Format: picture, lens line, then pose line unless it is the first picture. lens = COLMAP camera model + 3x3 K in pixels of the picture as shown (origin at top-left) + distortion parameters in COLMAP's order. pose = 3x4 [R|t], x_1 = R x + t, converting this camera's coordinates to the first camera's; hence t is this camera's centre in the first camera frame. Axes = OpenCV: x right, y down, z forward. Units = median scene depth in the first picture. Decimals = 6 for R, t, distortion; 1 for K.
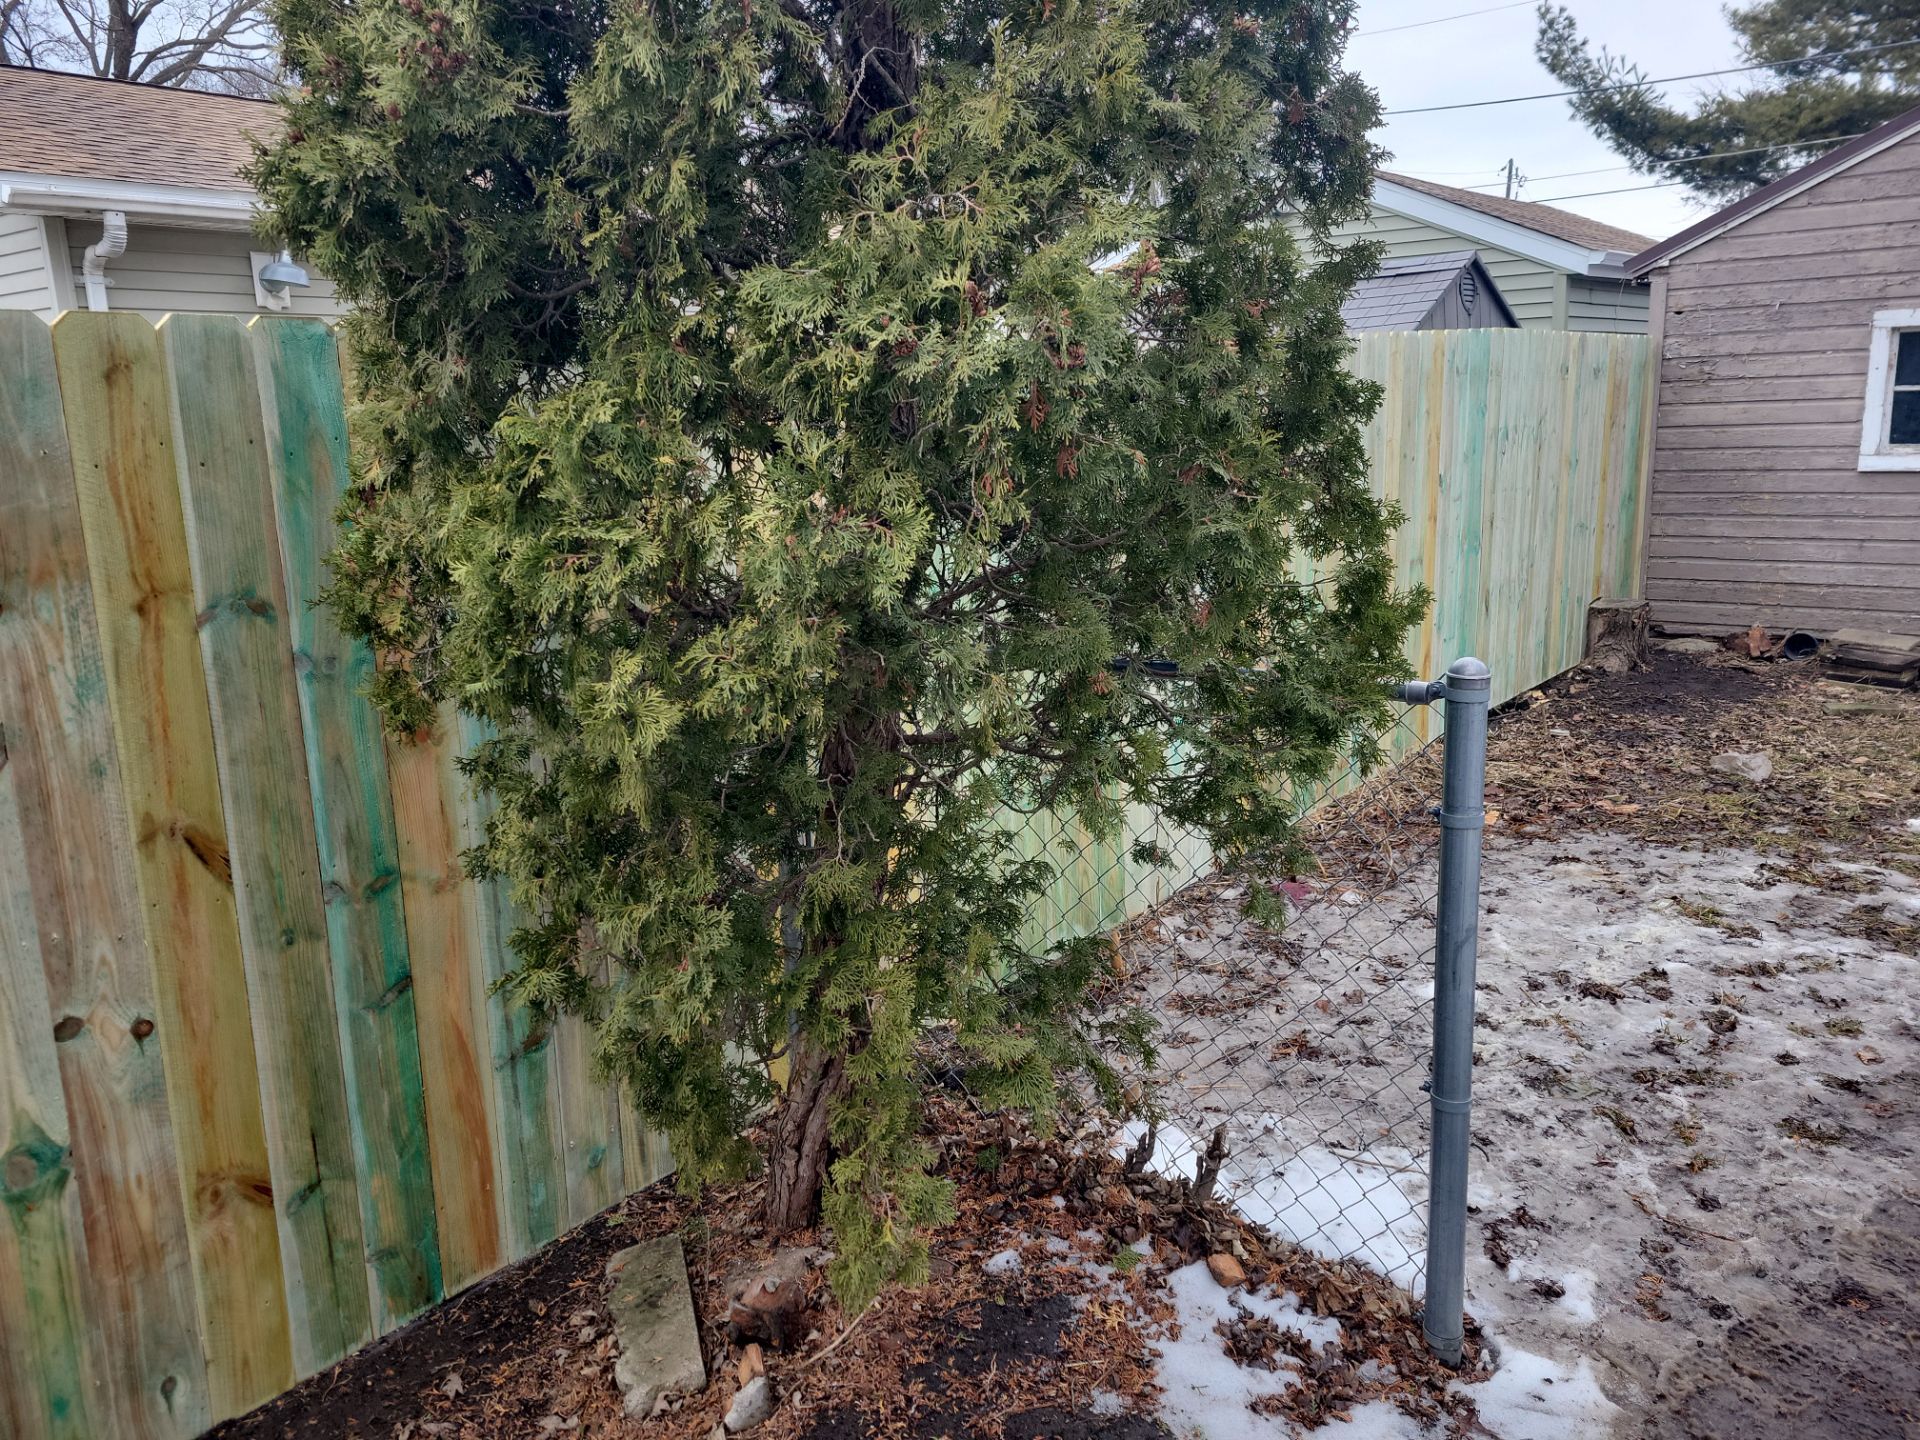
lens RADIAL K [[1437.7, 0, 951.6], [0, 1437.7, 704.9], [0, 0, 1]] dist [0.063108, -0.045286]
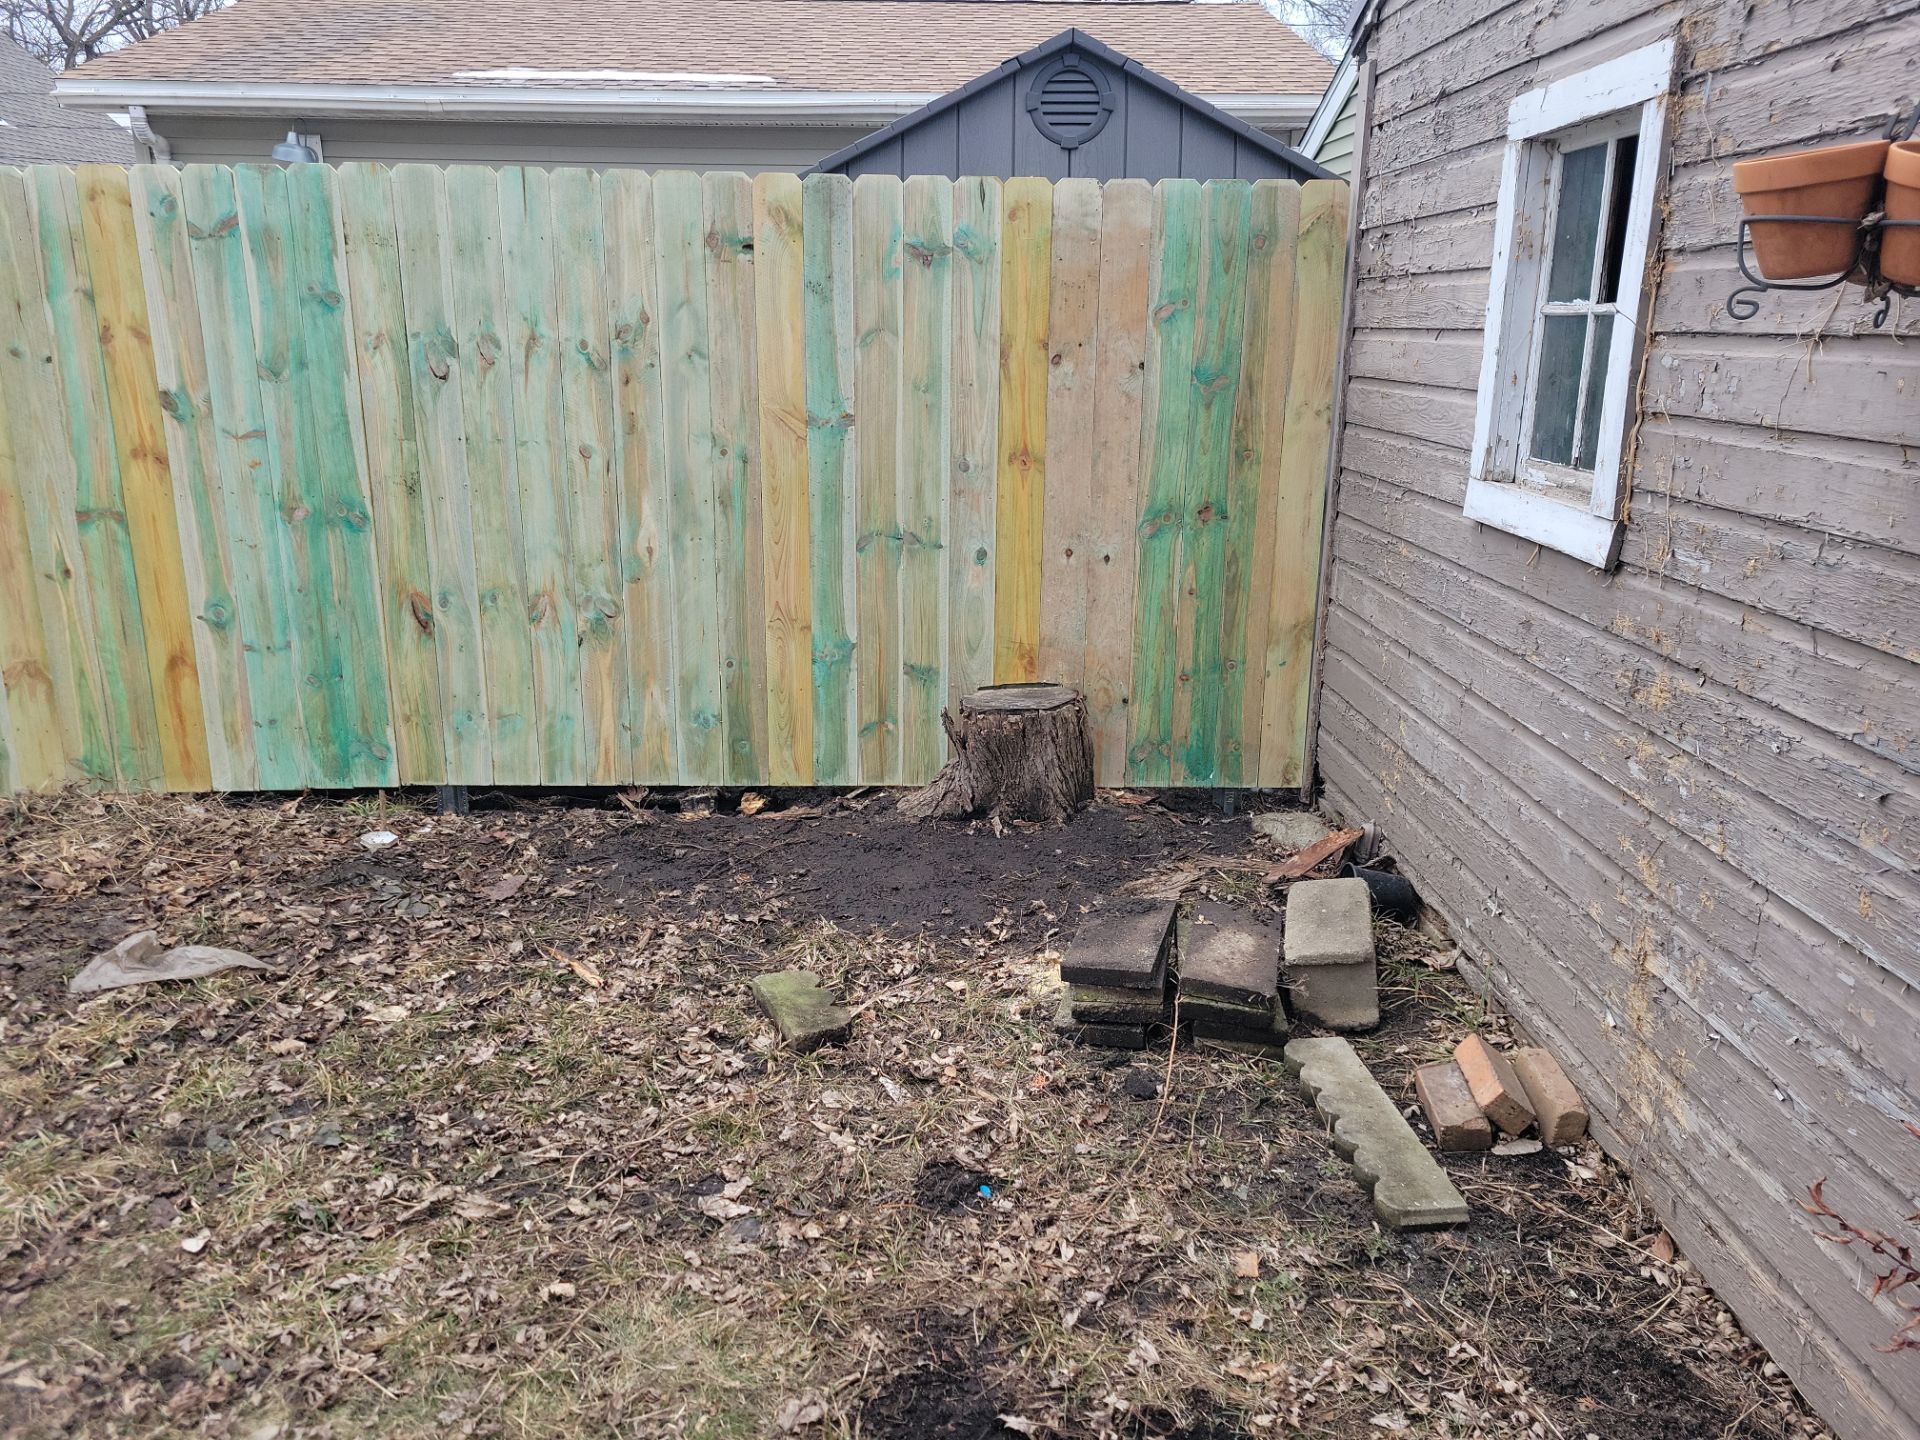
lens RADIAL K [[1437.7, 0, 963.5], [0, 1437.7, 704.5], [0, 0, 1]] dist [0.063108, -0.045286]
pose [[0.645842, 0.236547, -0.725902, 0.831030], [-0.185793, 0.970904, 0.151083, -0.143973], [0.740520, 0.037292, 0.670999, 0.633030]]
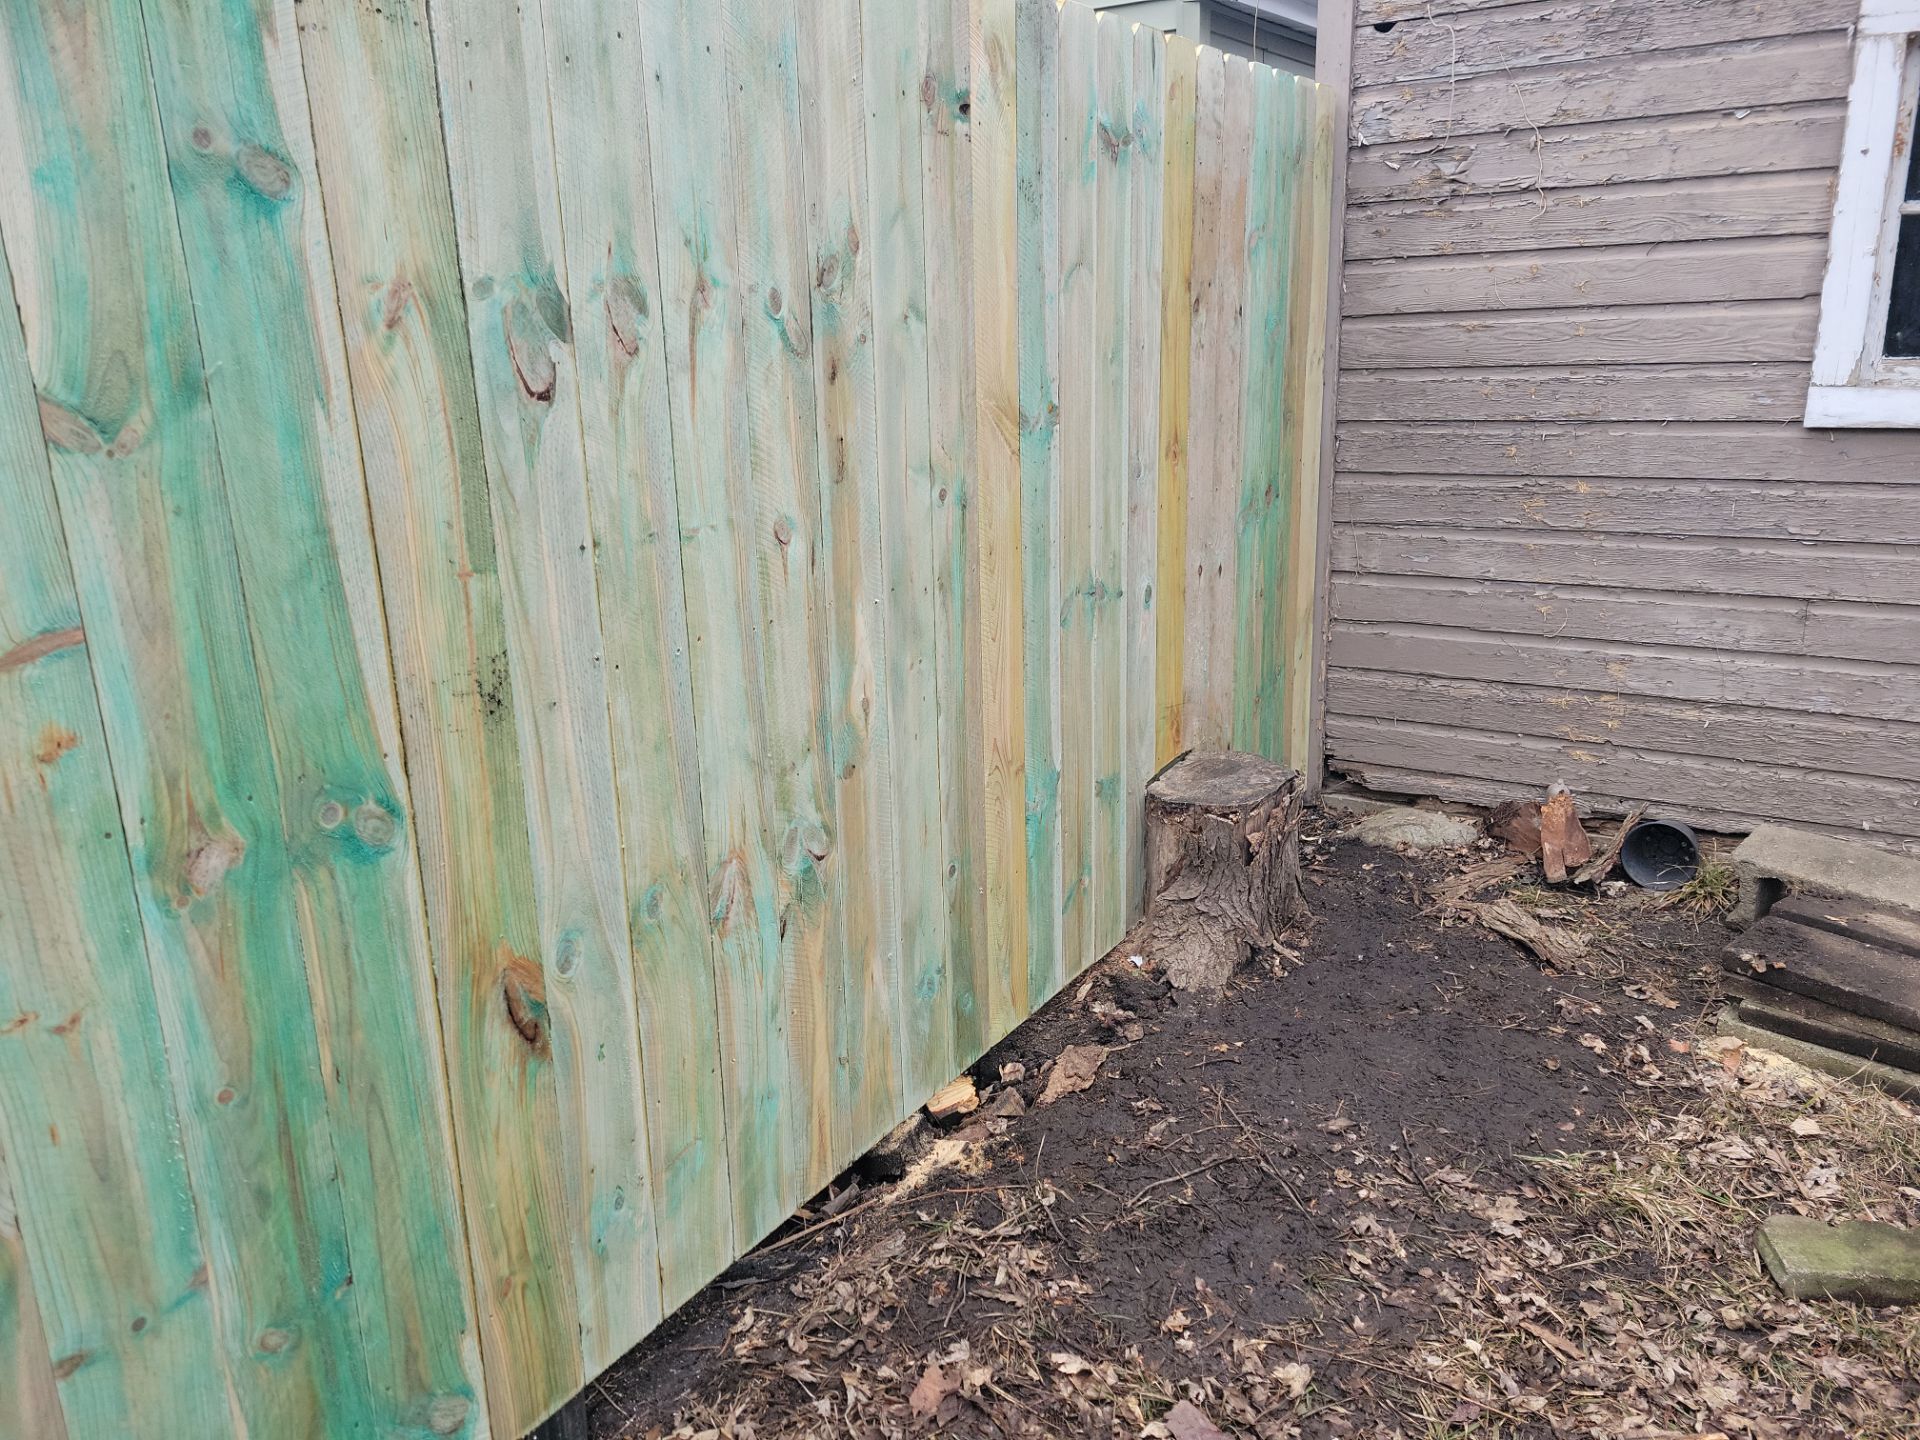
lens RADIAL K [[1437.7, 0, 971.5], [0, 1437.7, 717.3], [0, 0, 1]] dist [0.063108, -0.045286]
pose [[0.993260, -0.028578, 0.112331, 0.351585], [0.021148, 0.997543, 0.066794, -0.113080], [-0.113964, -0.063968, 0.991423, 0.632247]]
